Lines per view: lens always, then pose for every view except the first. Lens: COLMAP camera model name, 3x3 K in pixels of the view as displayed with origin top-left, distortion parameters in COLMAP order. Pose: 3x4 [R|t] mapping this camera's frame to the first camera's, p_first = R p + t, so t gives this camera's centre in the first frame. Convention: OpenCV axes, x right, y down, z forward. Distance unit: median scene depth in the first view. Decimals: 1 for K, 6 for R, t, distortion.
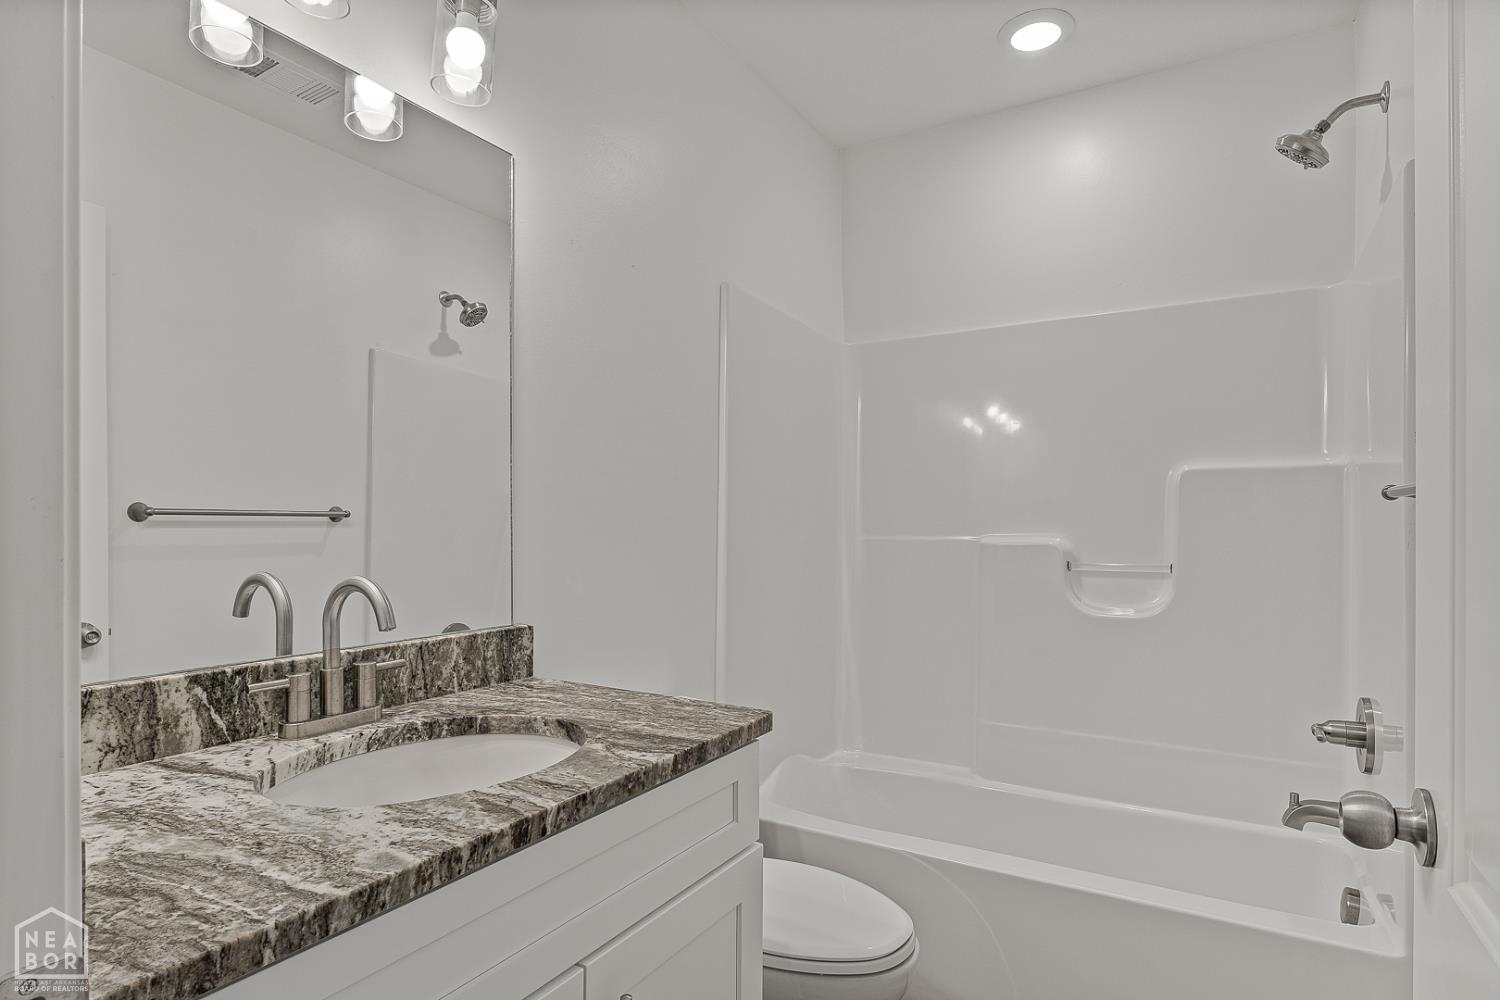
lens RADIAL K [[779.6, 0, 755.4], [0, 779.6, 524.8], [0, 0, 1]] dist [-0.000498, 0.000285]
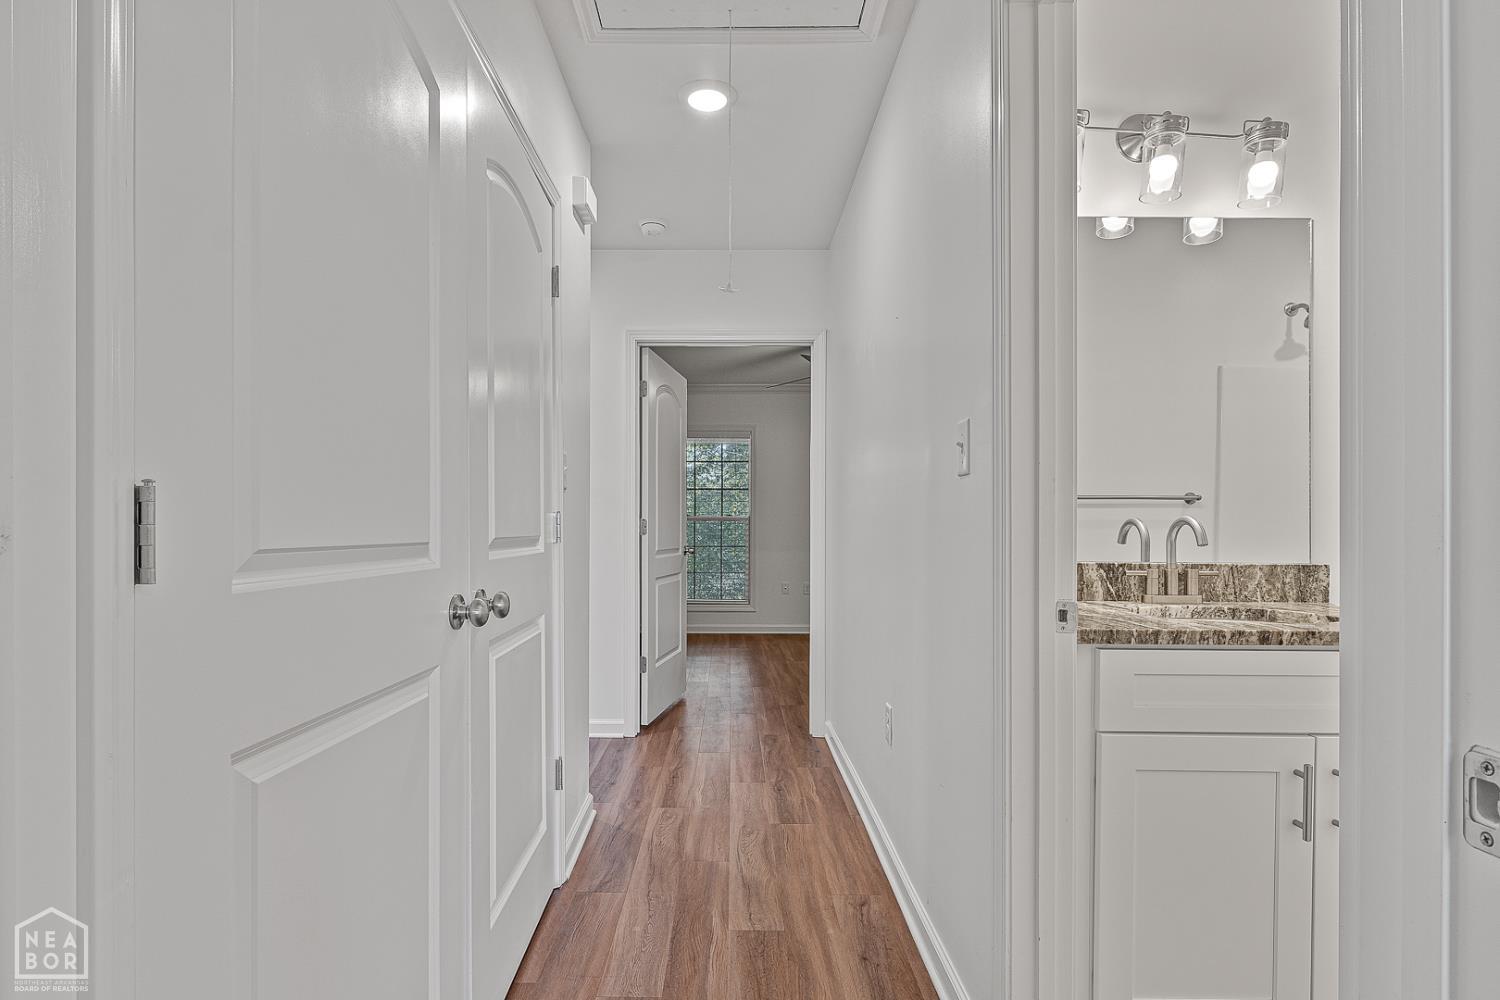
lens RADIAL K [[773.5, 0, 721.3], [0, 773.5, 516.6], [0, 0, 1]] dist [0.000925, -0.000133]
pose [[0.490171, -0.006055, -0.871605, 0.444355], [-0.011978, 0.999835, -0.013682, 0.096953], [0.871544, 0.017147, 0.490018, -0.684088]]
